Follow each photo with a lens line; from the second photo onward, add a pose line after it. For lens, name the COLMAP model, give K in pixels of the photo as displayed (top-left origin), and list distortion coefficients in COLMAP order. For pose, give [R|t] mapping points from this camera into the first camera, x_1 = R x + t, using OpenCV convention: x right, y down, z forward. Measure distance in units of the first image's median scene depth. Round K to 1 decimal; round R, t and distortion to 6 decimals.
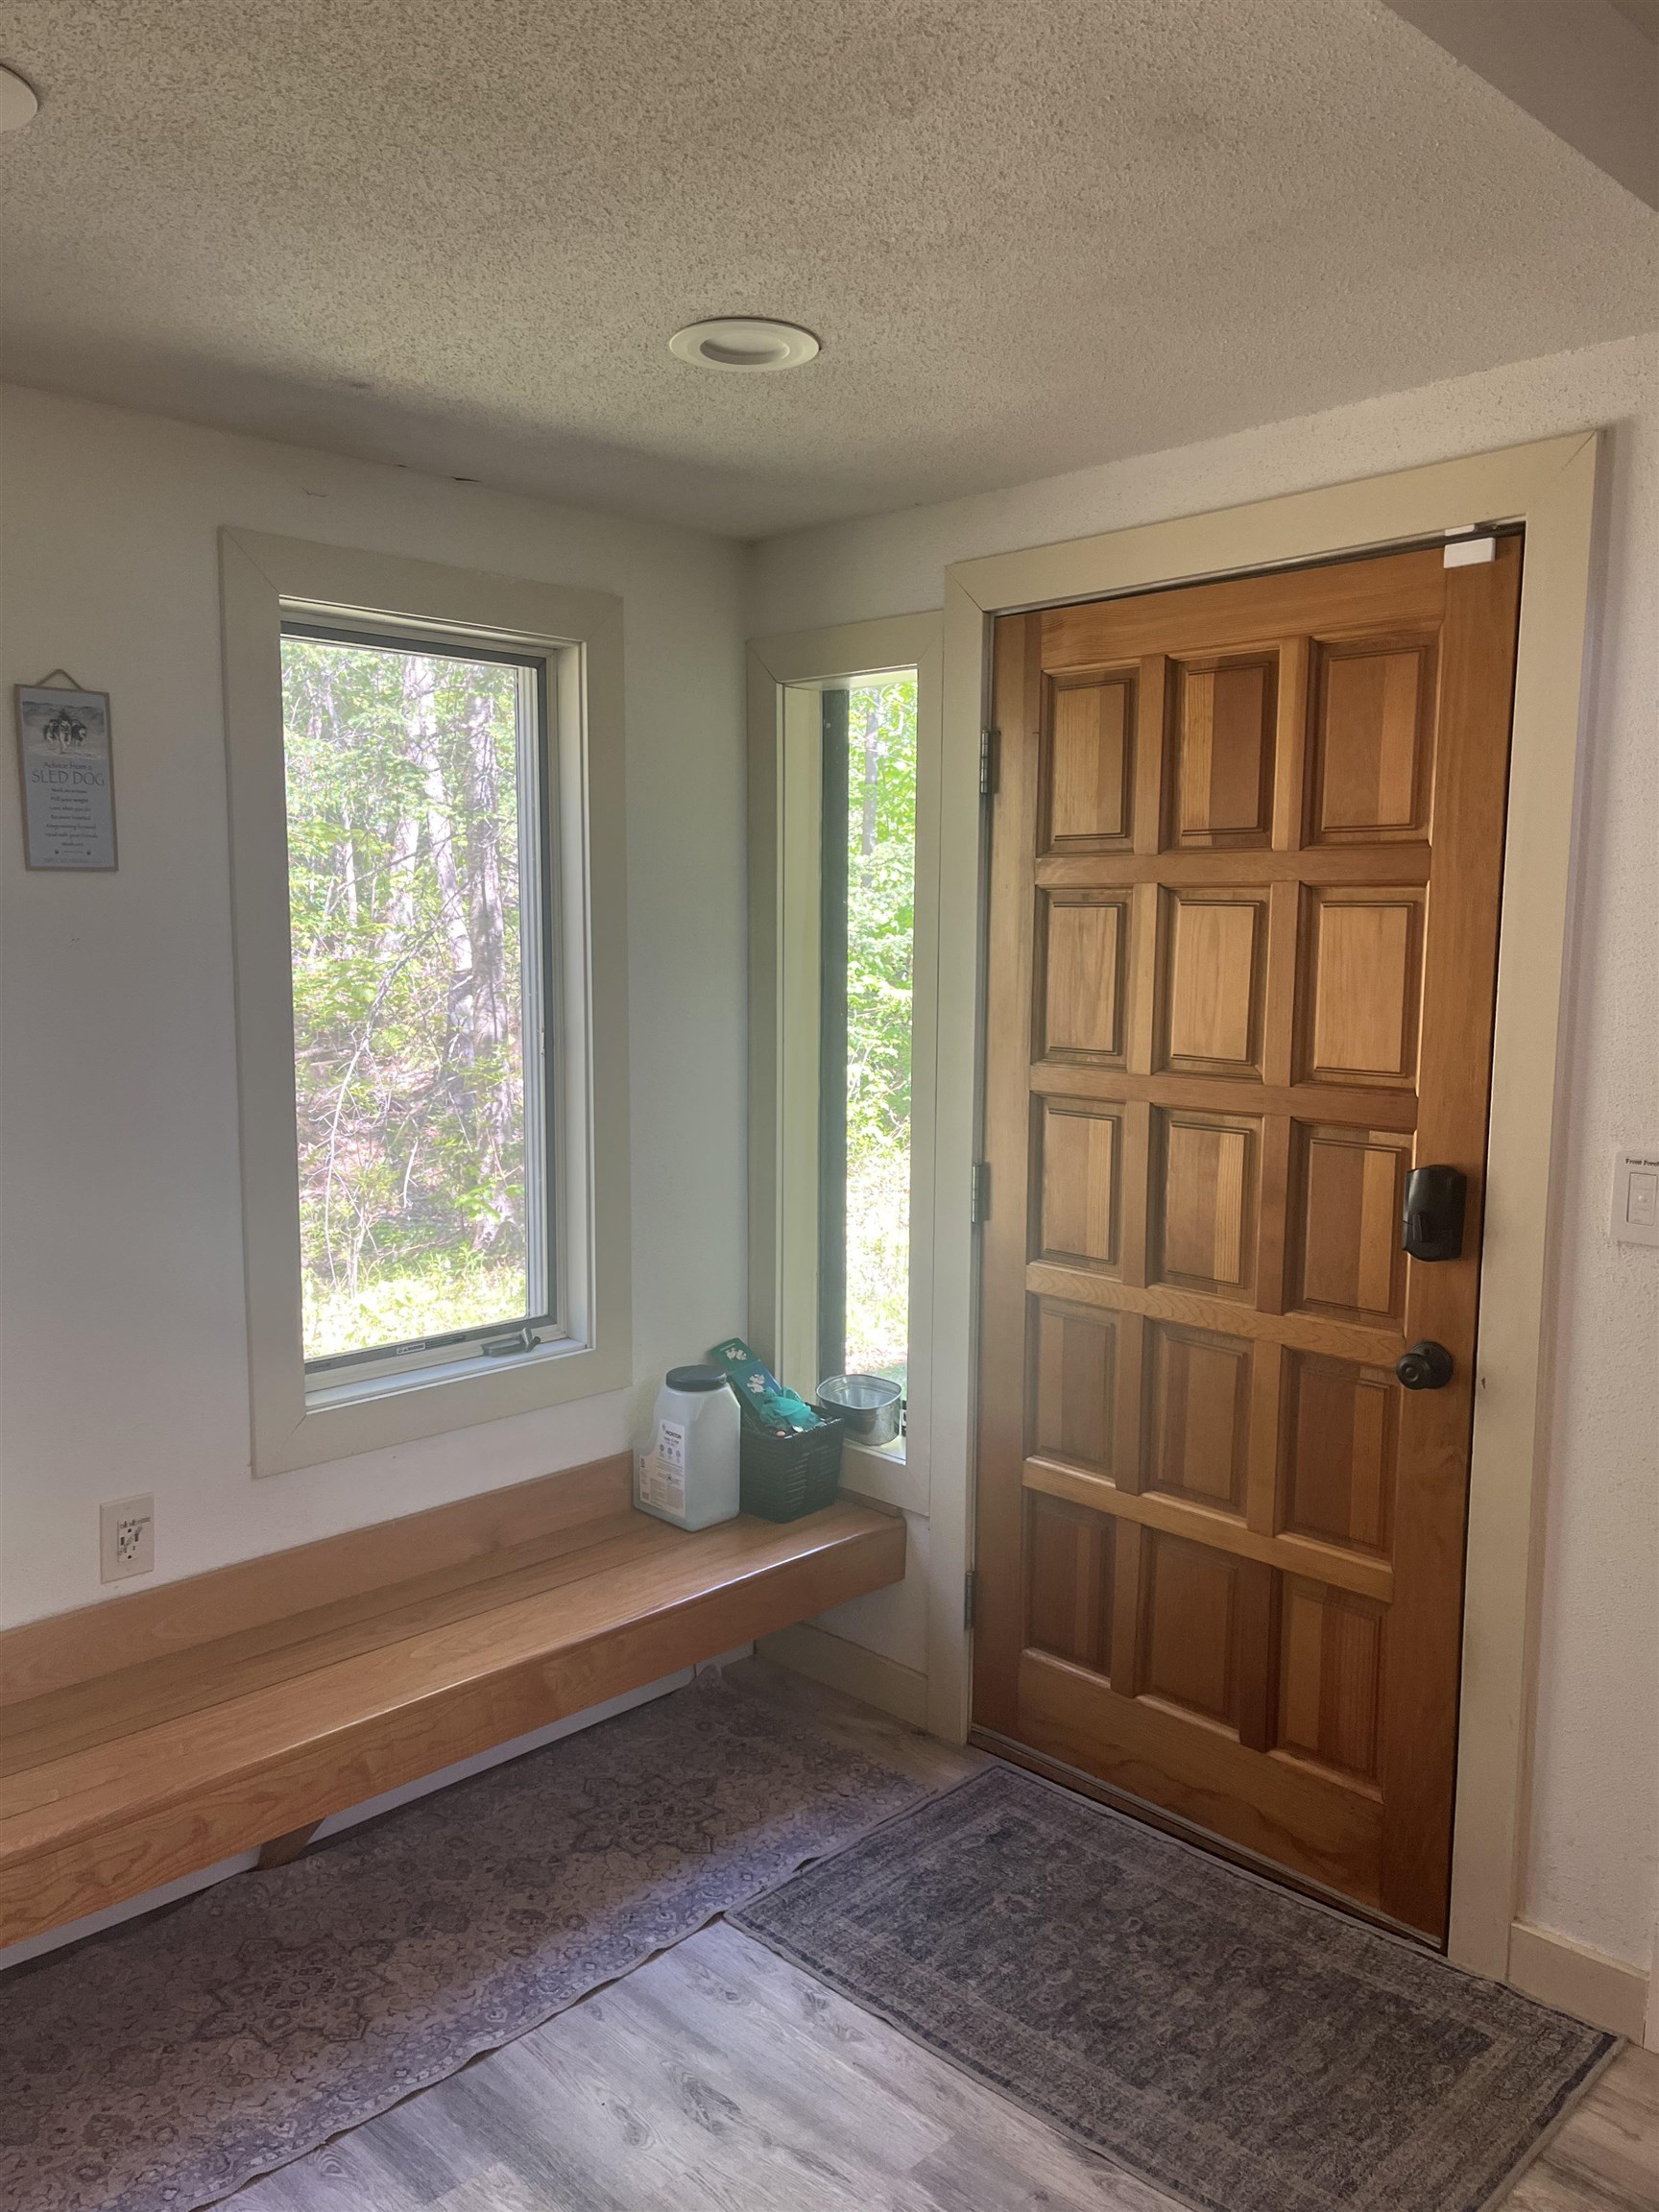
lens RADIAL K [[1672.6, 0, 828.0], [0, 1672.6, 1105.0], [0, 0, 1]] dist [0.072205, -0.094973]
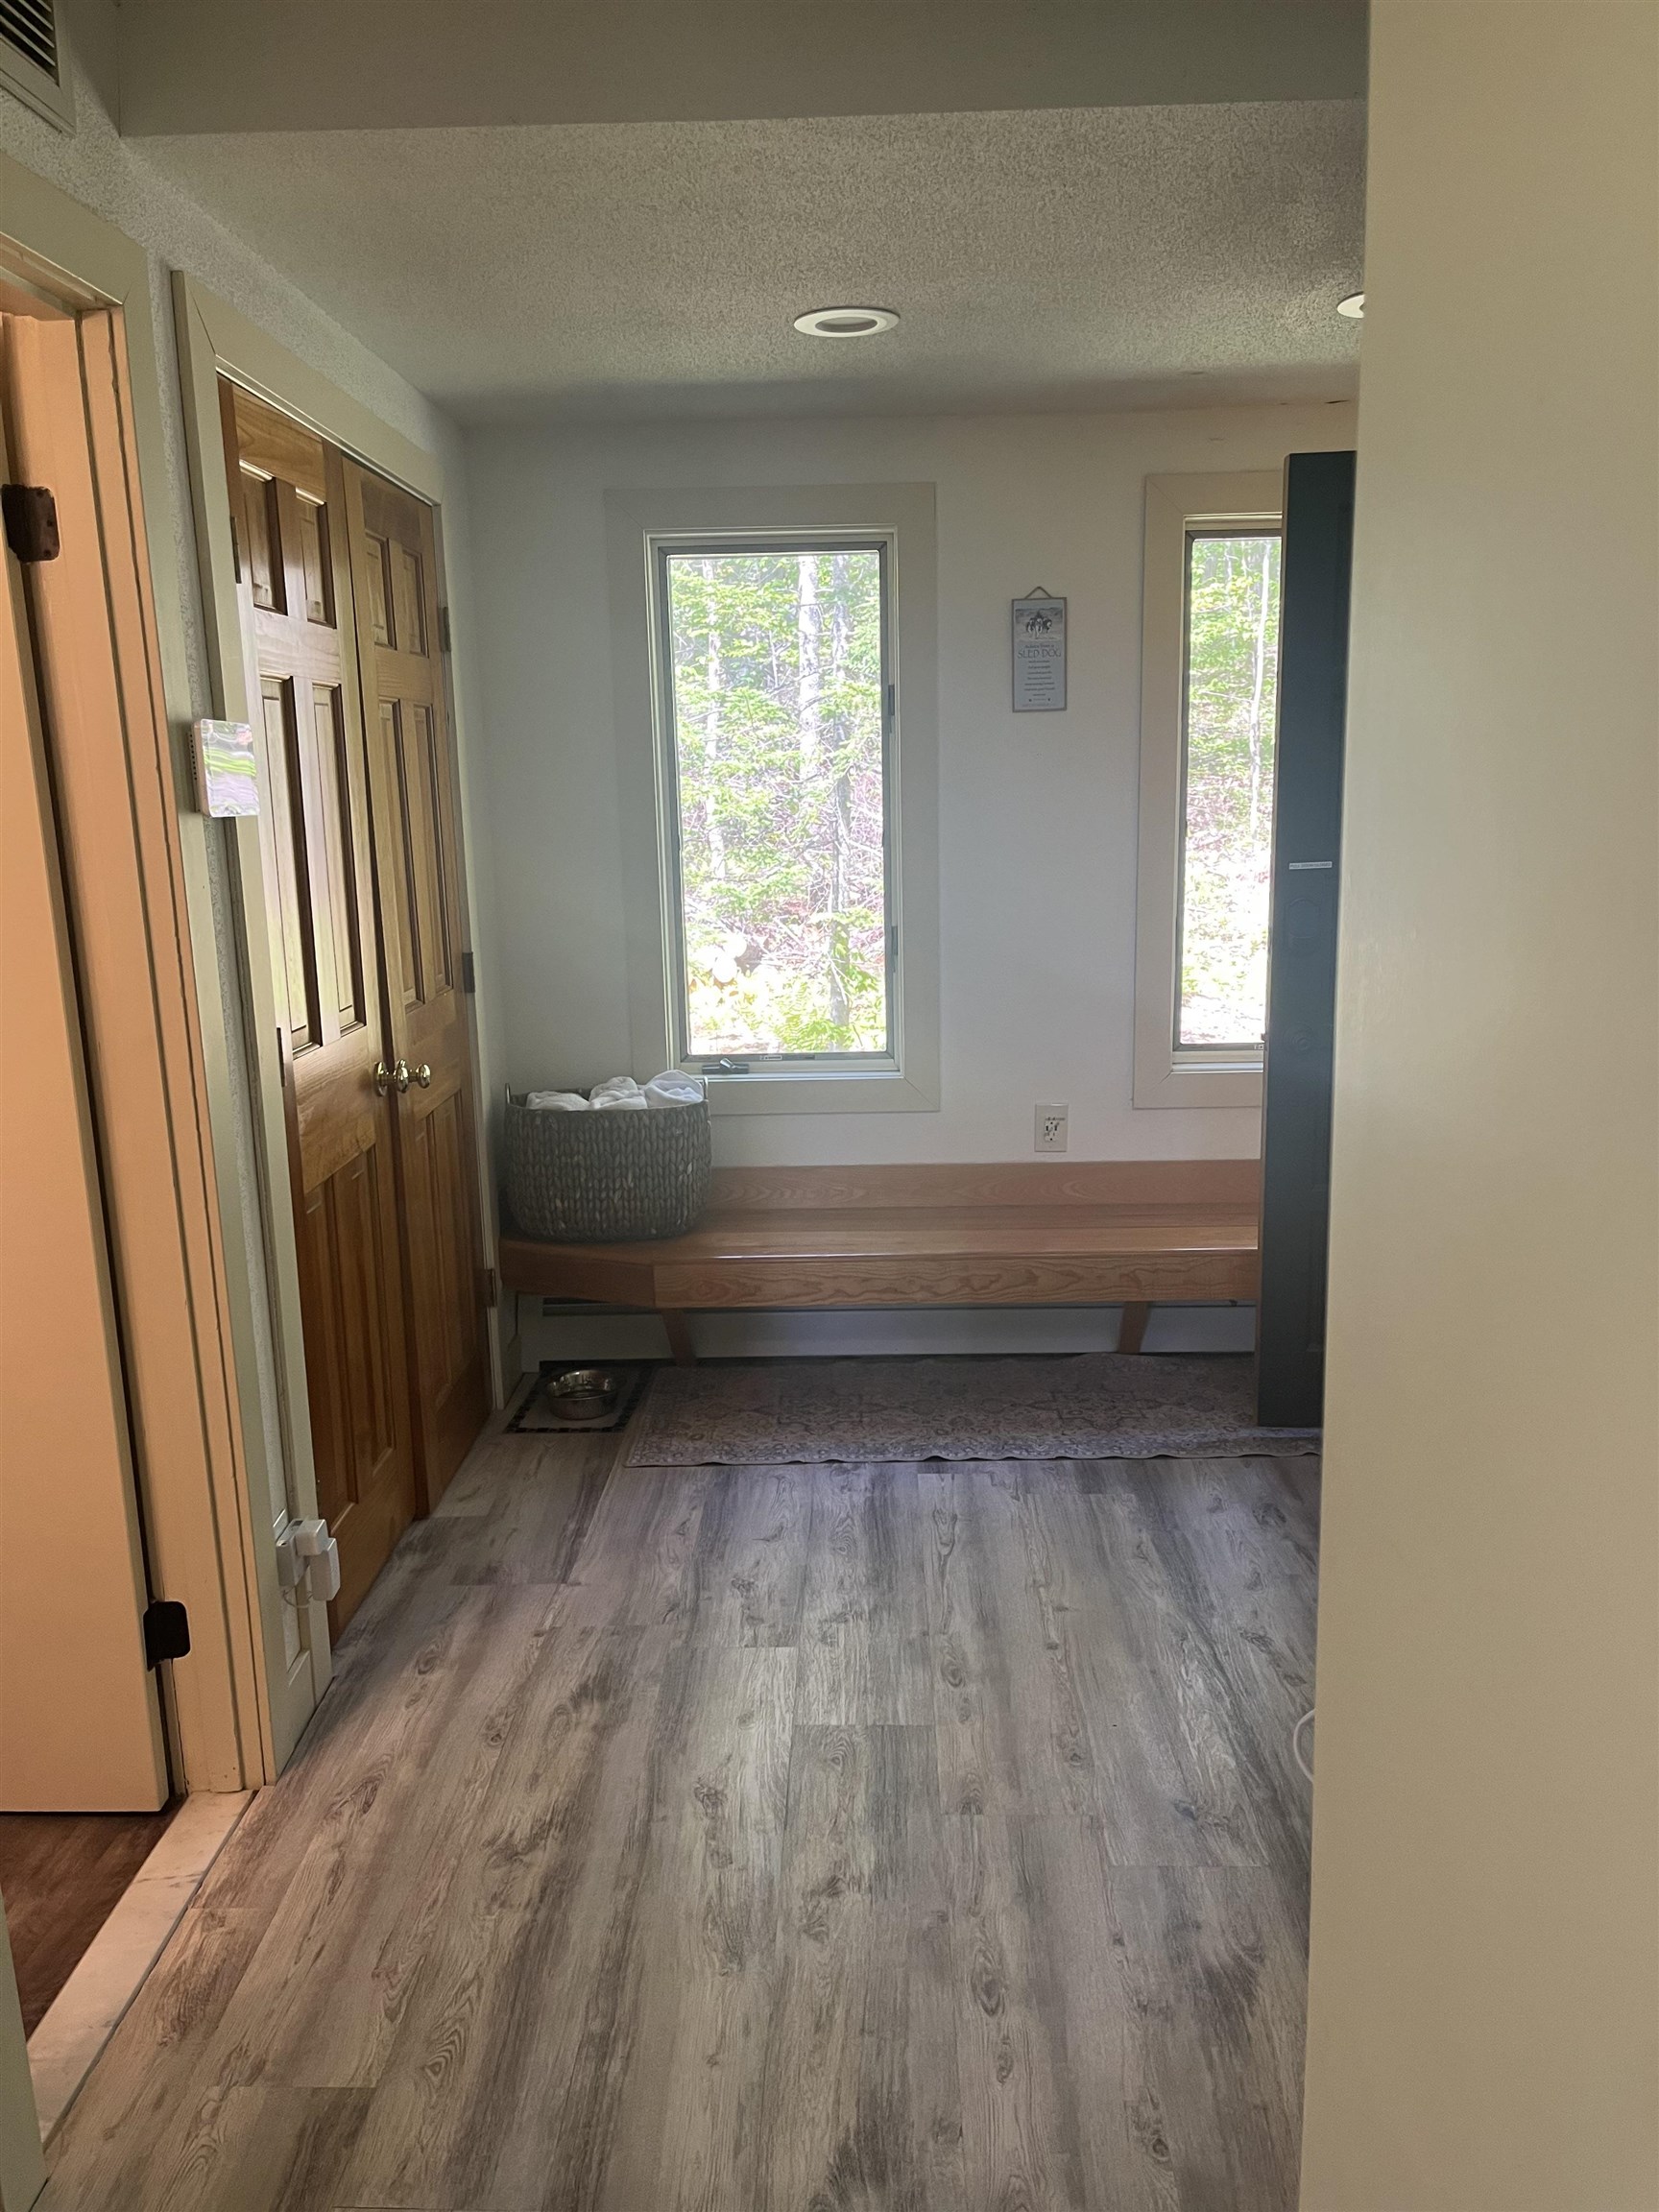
lens RADIAL K [[1672.6, 0, 832.3], [0, 1672.6, 1107.7], [0, 0, 1]] dist [0.072205, -0.094973]
pose [[0.686155, 0.117175, -0.717956, 0.640274], [-0.058769, 0.992645, 0.105839, 0.083501], [0.725077, -0.030428, 0.687995, -0.283645]]
